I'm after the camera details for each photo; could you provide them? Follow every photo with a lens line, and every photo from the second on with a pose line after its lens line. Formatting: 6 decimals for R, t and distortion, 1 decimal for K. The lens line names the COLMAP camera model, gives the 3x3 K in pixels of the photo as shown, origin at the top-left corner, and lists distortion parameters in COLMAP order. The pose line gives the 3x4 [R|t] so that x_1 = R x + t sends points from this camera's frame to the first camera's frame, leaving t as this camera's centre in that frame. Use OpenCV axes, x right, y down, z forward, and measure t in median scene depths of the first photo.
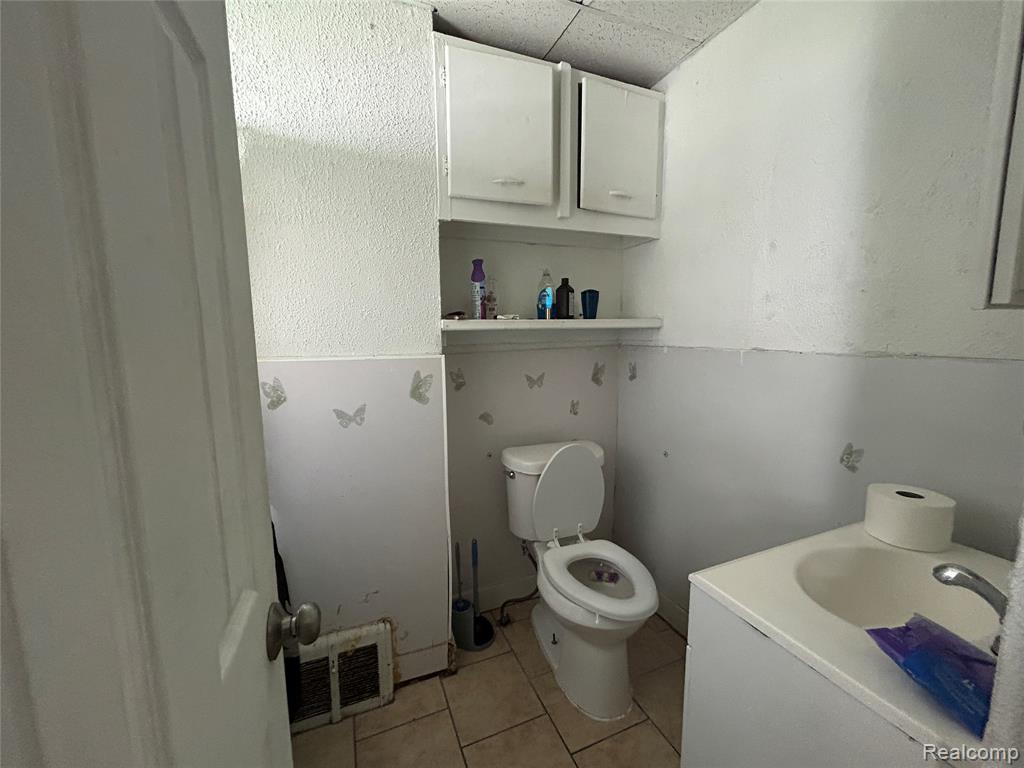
lens RADIAL K [[409.8, 0, 511.1], [0, 409.8, 385.5], [0, 0, 1]] dist [0.000355, -0.001364]
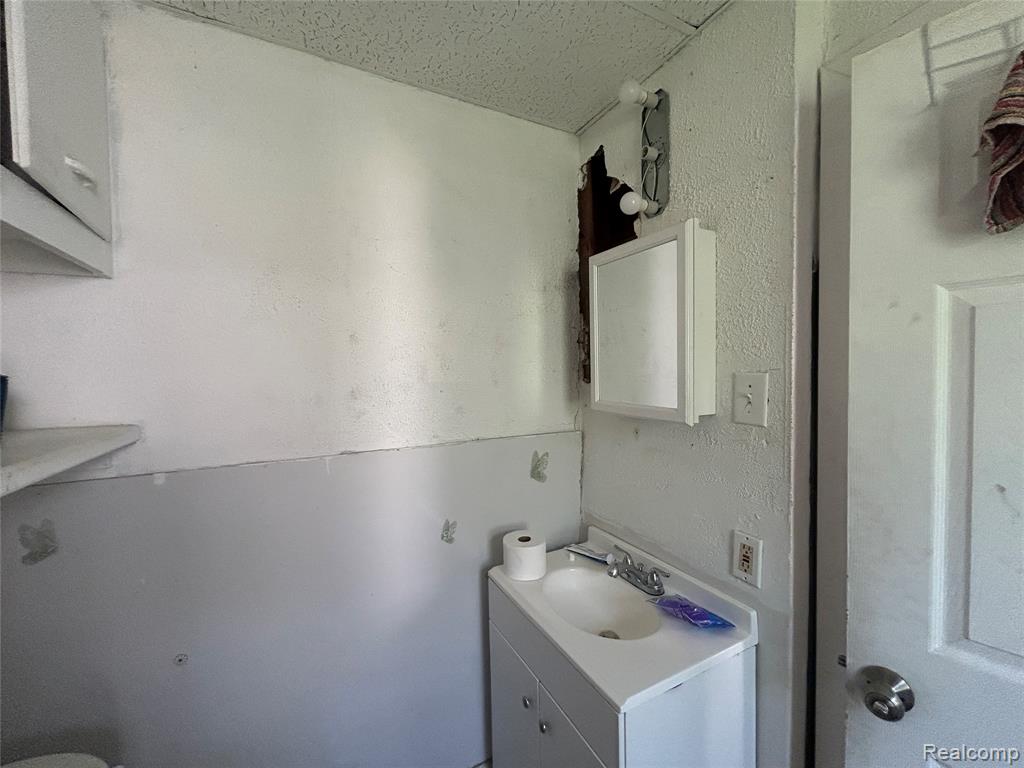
lens RADIAL K [[409.8, 0, 510.7], [0, 409.8, 382.6], [0, 0, 1]] dist [0.000355, -0.001364]
pose [[-0.081215, -0.020802, 0.996480, -0.337823], [0.147960, 0.988453, 0.032693, -0.255530], [-0.985653, 0.150094, -0.077199, 0.853145]]
